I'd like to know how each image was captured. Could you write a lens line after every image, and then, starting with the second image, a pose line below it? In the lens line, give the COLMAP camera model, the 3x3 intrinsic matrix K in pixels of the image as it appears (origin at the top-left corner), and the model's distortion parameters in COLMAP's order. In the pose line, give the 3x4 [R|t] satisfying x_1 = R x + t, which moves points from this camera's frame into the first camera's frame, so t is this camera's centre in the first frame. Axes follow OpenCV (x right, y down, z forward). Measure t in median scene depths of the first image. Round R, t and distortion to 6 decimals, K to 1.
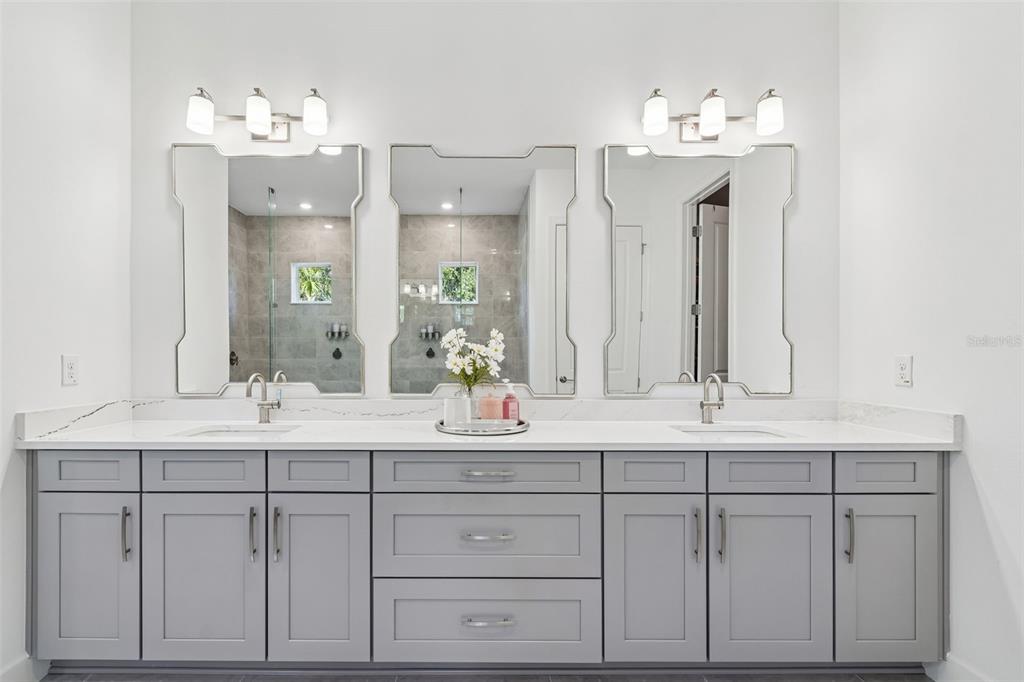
lens RADIAL K [[469.2, 0, 499.6], [0, 469.2, 344.2], [0, 0, 1]] dist [0.001645, 0.000076]
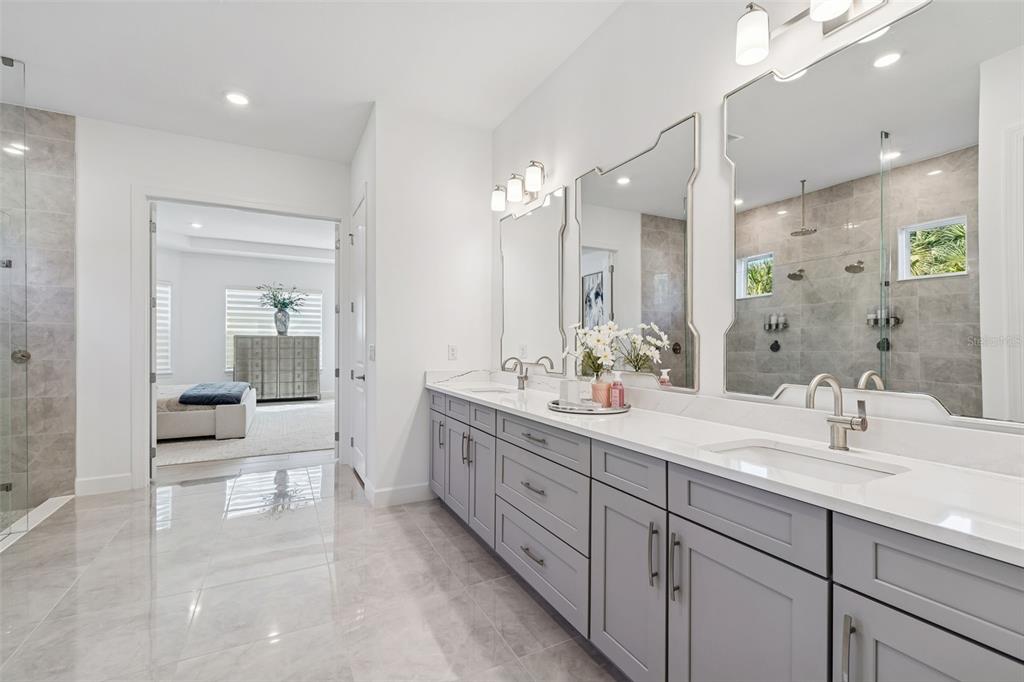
lens RADIAL K [[455.6, 0, 517.7], [0, 455.6, 344.2], [0, 0, 1]] dist [-0.000323, -0.000427]
pose [[0.471234, -0.000646, -0.882008, 0.238894], [0.013065, 0.999895, 0.006247, 0.002962], [0.881911, -0.014467, 0.471193, 0.089378]]
